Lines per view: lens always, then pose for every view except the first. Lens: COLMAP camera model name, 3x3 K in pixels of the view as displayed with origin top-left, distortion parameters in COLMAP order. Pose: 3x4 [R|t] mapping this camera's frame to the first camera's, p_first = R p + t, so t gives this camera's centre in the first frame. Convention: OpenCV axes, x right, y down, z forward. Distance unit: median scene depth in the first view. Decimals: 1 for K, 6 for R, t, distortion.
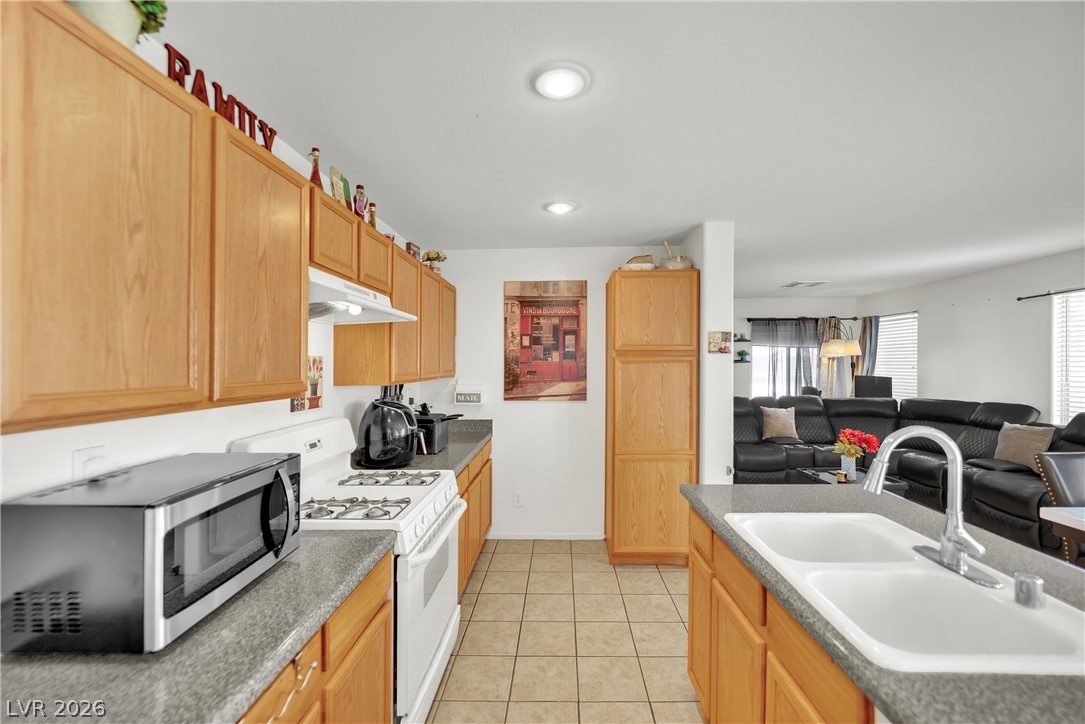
lens RADIAL K [[447.5, 0, 551.0], [0, 447.5, 366.3], [0, 0, 1]] dist [0.000290, -0.006180]
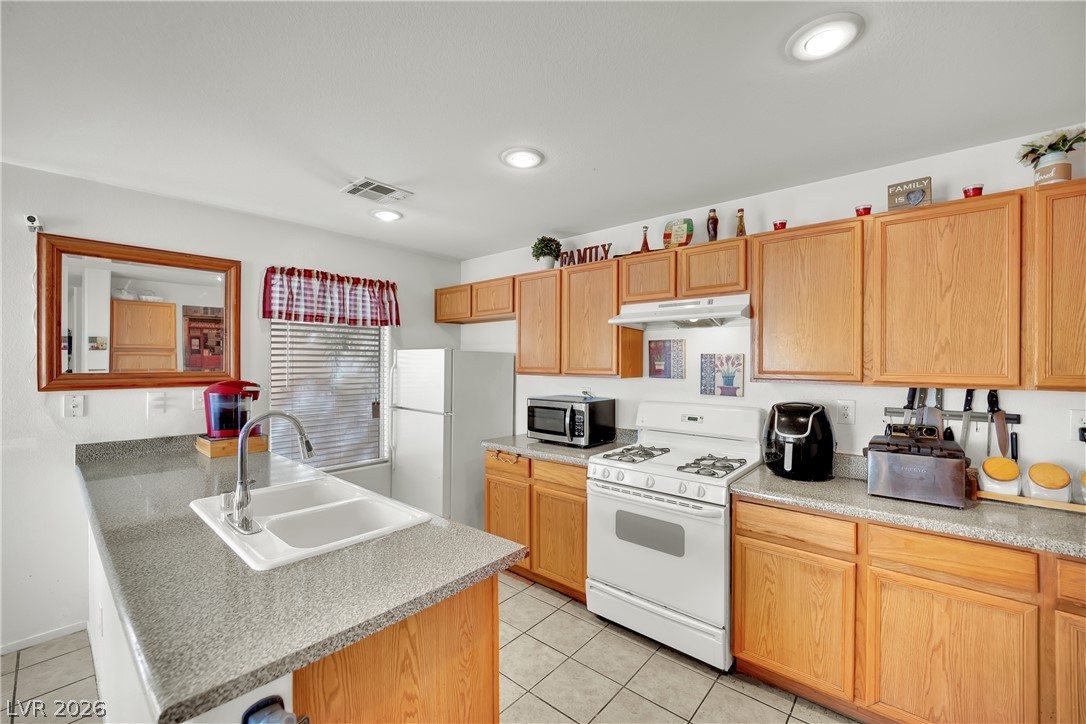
lens RADIAL K [[444.8, 0, 541.2], [0, 444.8, 365.2], [0, 0, 1]] dist [-0.019055, -0.000276]
pose [[-0.637153, 0.008277, -0.770693, 0.428061], [-0.005569, 0.999867, 0.015343, -0.004544], [0.770717, 0.014067, -0.637022, 0.781850]]
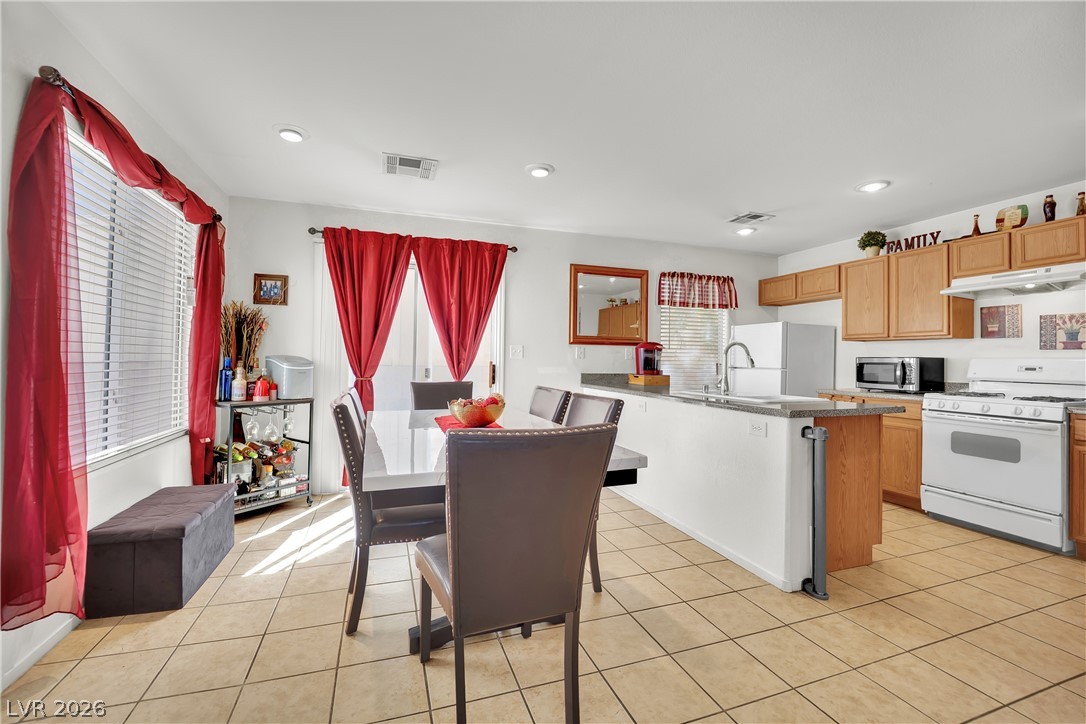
lens RADIAL K [[449.4, 0, 538.1], [0, 449.4, 352.4], [0, 0, 1]] dist [-0.019637, 0.000558]
pose [[-0.939294, -0.011122, -0.342933, 0.900613], [-0.009875, 0.999937, -0.005383, 0.072407], [0.342971, -0.001670, -0.939344, 0.982763]]
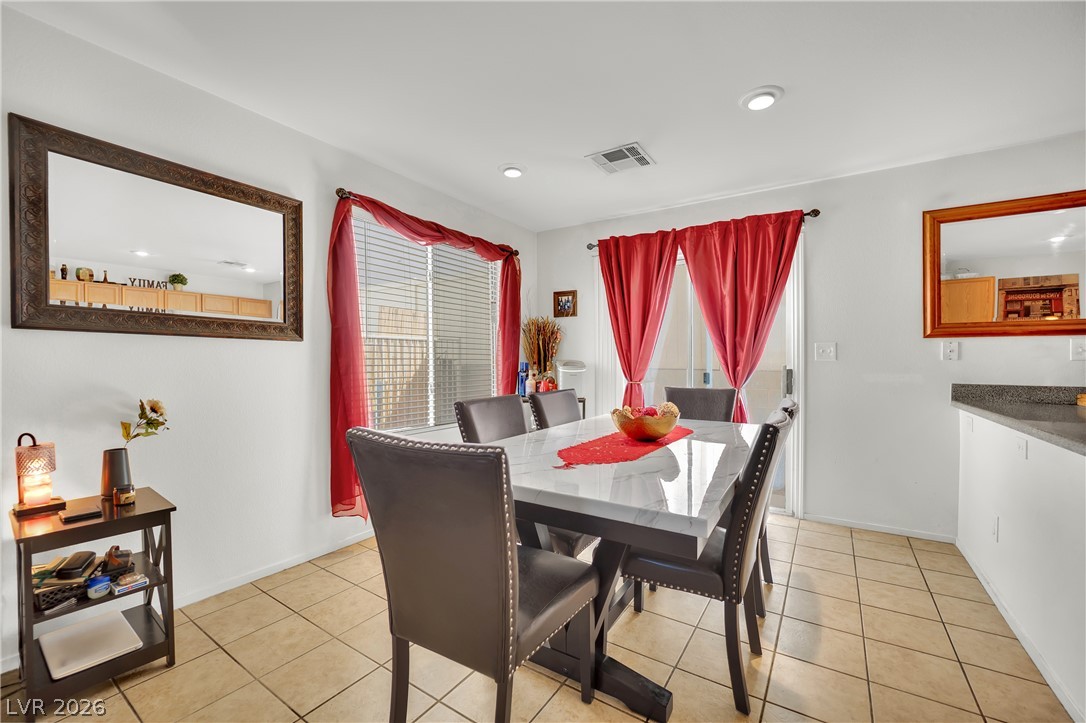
lens RADIAL K [[444.8, 0, 541.2], [0, 444.8, 364.7], [0, 0, 1]] dist [-0.019055, -0.000276]
pose [[-0.848685, -0.002065, 0.528894, 0.570217], [0.005788, 0.999896, 0.013192, 0.075836], [-0.528866, 0.014257, -0.848585, 0.869911]]
